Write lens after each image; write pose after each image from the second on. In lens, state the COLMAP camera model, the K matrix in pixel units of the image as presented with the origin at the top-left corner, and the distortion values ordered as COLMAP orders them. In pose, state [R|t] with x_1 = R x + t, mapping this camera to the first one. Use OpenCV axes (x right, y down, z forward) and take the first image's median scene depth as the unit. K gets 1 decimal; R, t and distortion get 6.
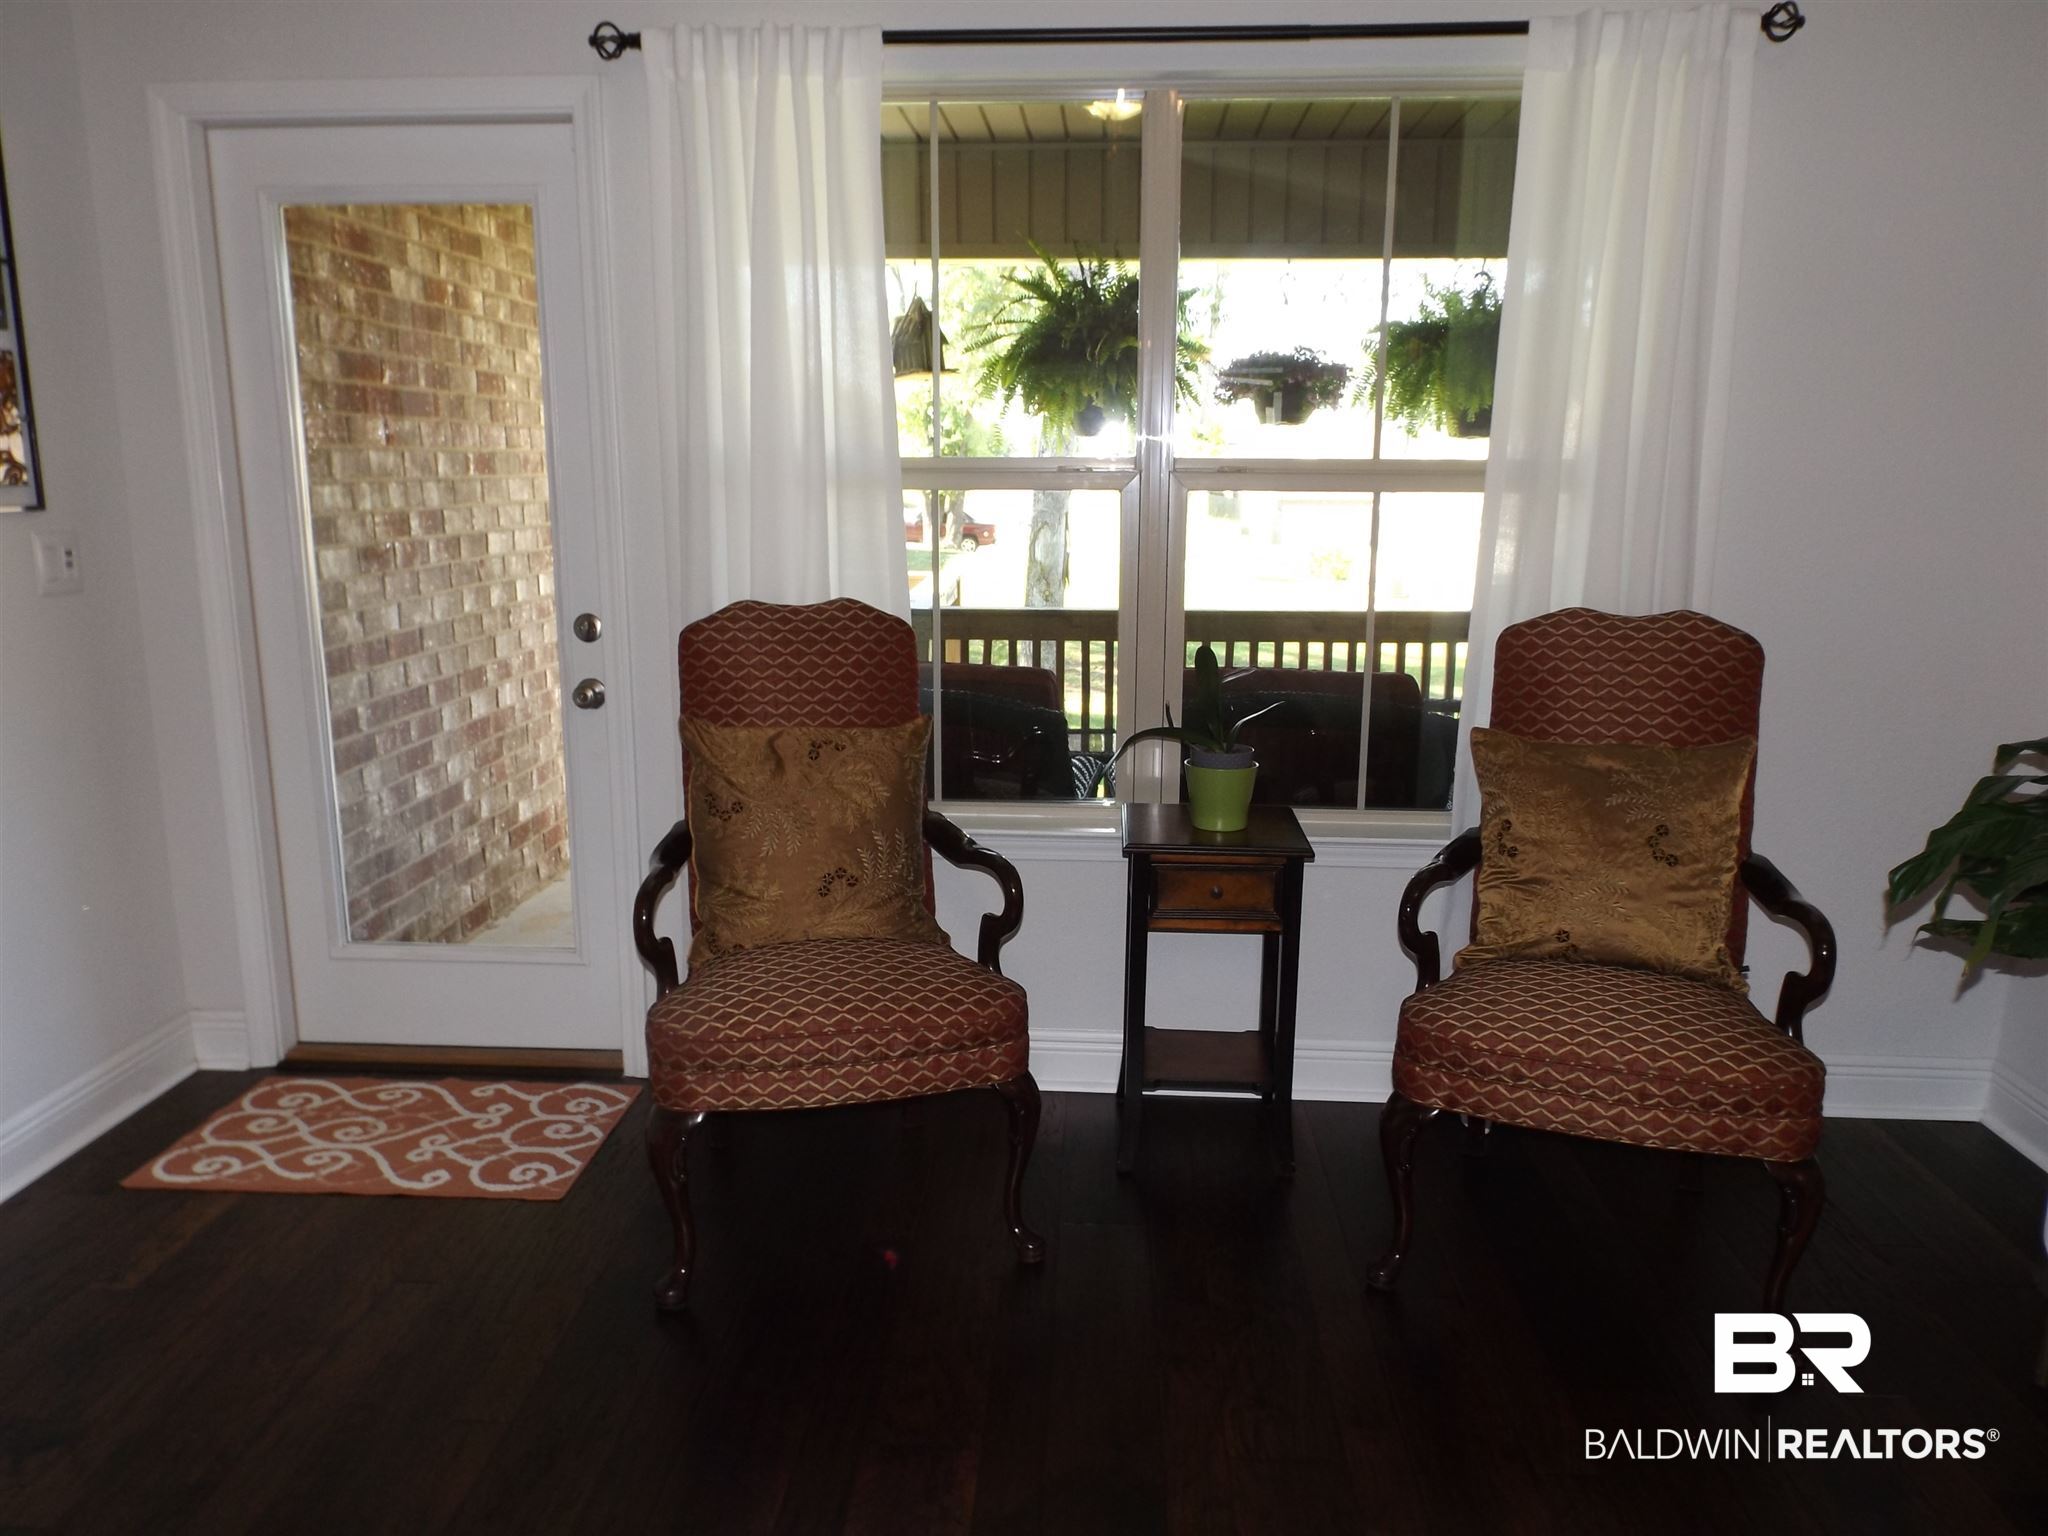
lens RADIAL K [[1480.4, 0, 1026.8], [0, 1480.4, 764.9], [0, 0, 1]] dist [0.007728, -0.017460]
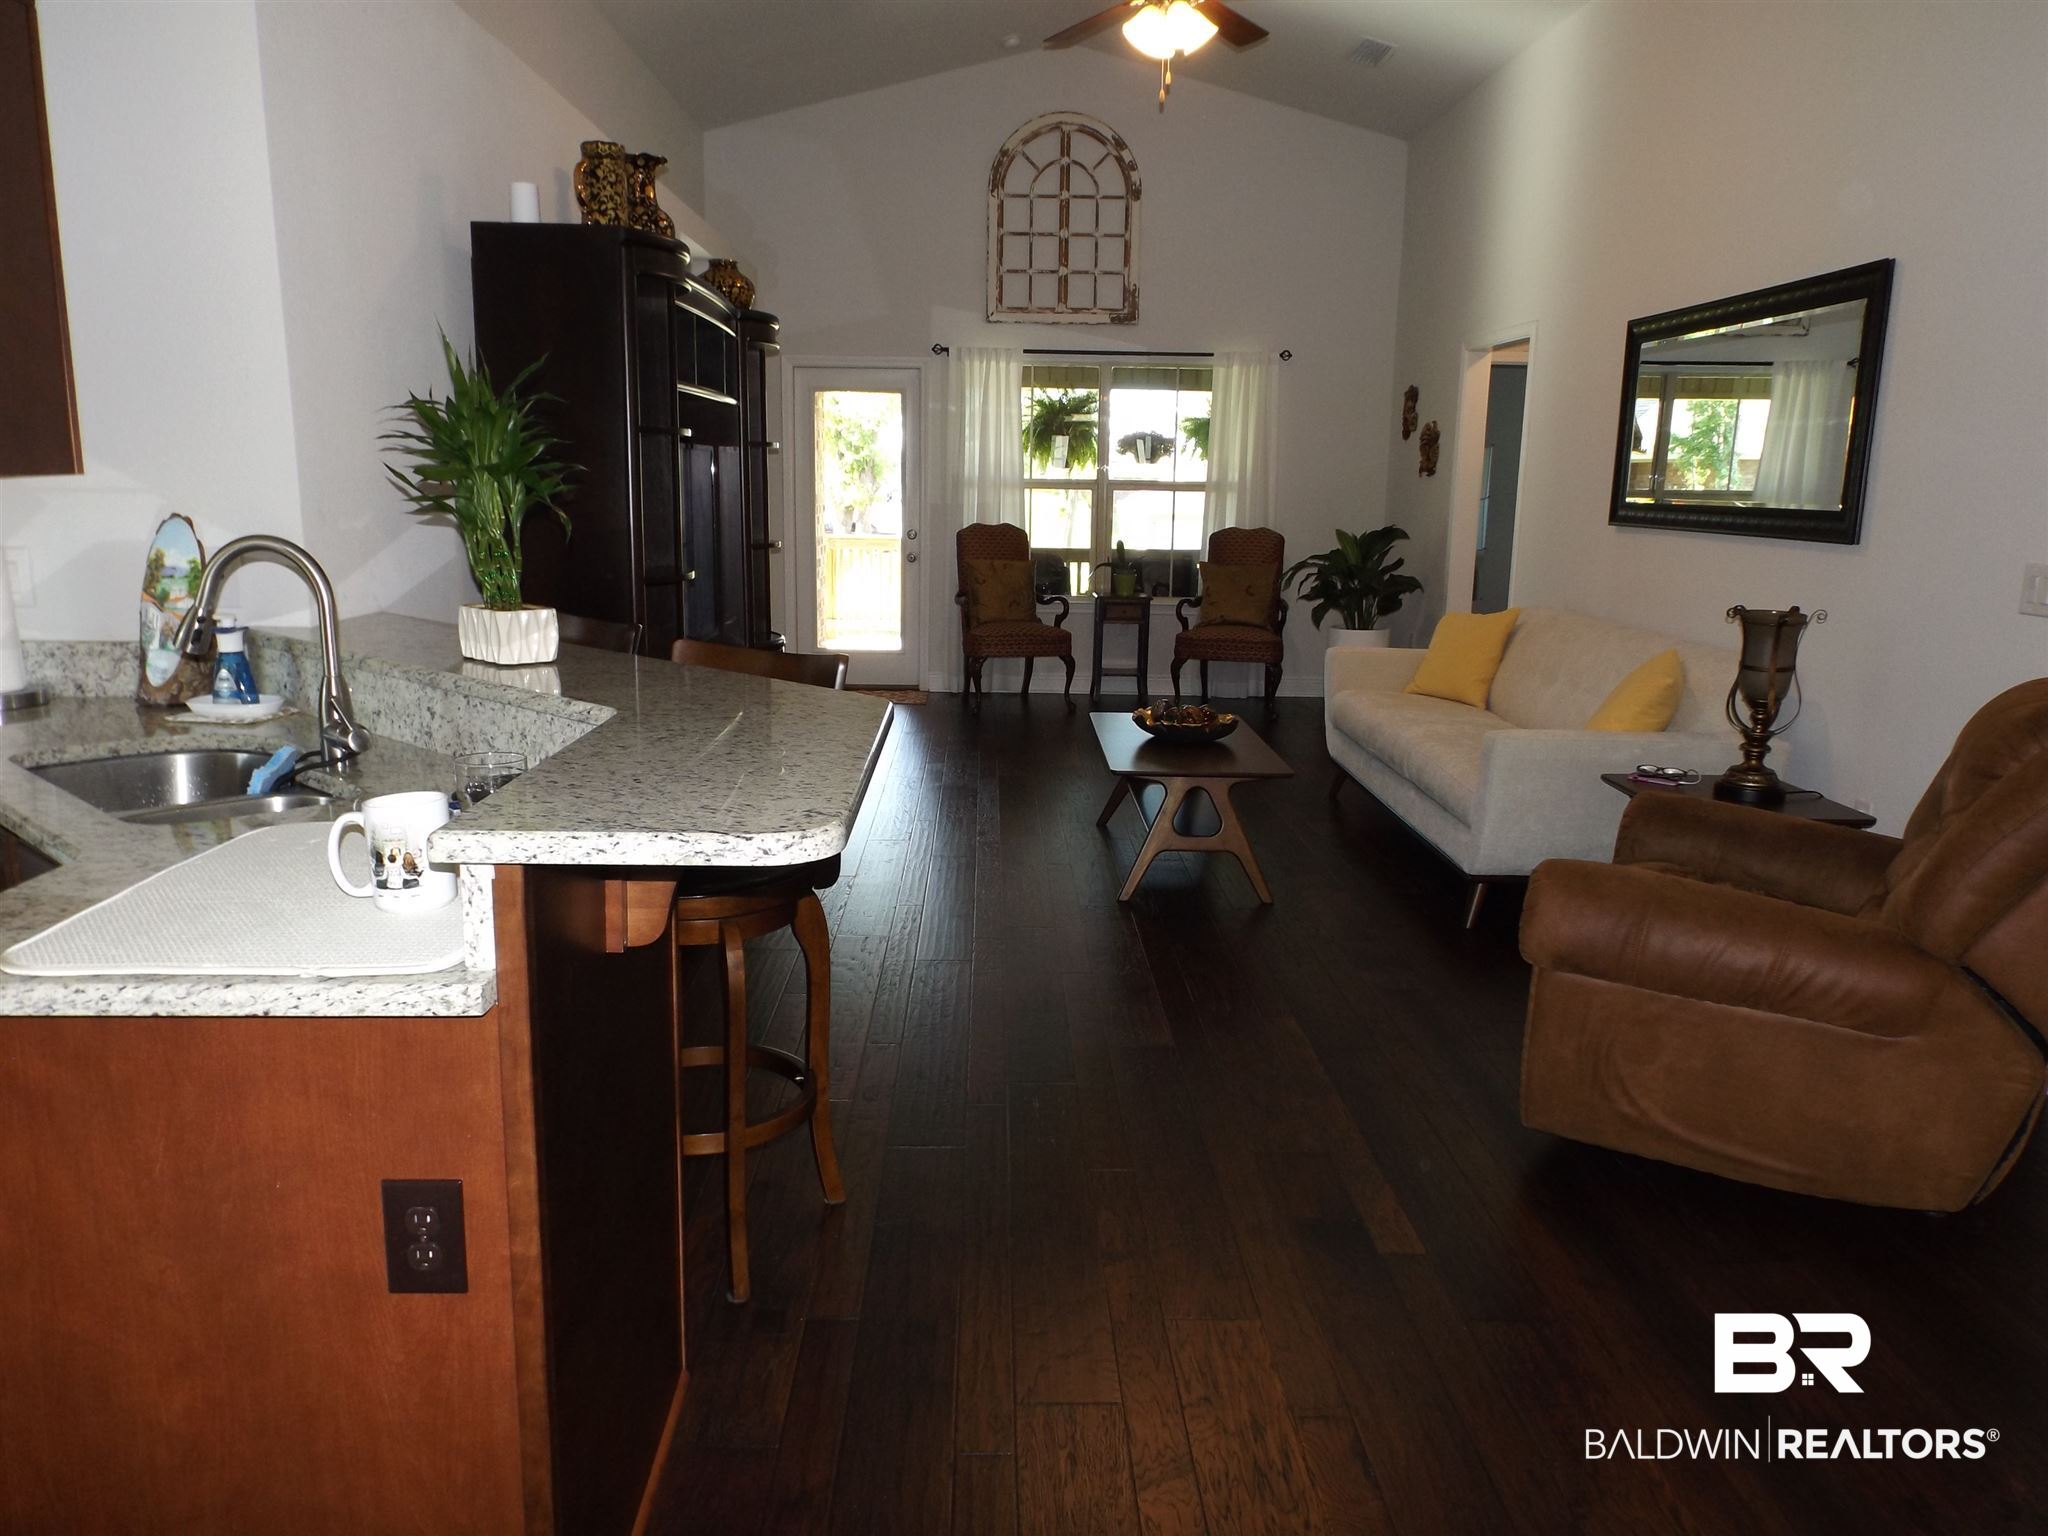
lens RADIAL K [[1480.4, 0, 1019.0], [0, 1480.4, 771.9], [0, 0, 1]] dist [0.007728, -0.017460]
pose [[0.996999, -0.002649, 0.077372, -0.327416], [0.002976, 0.999987, -0.004117, 0.412414], [-0.077360, 0.004335, 0.996994, -2.054966]]
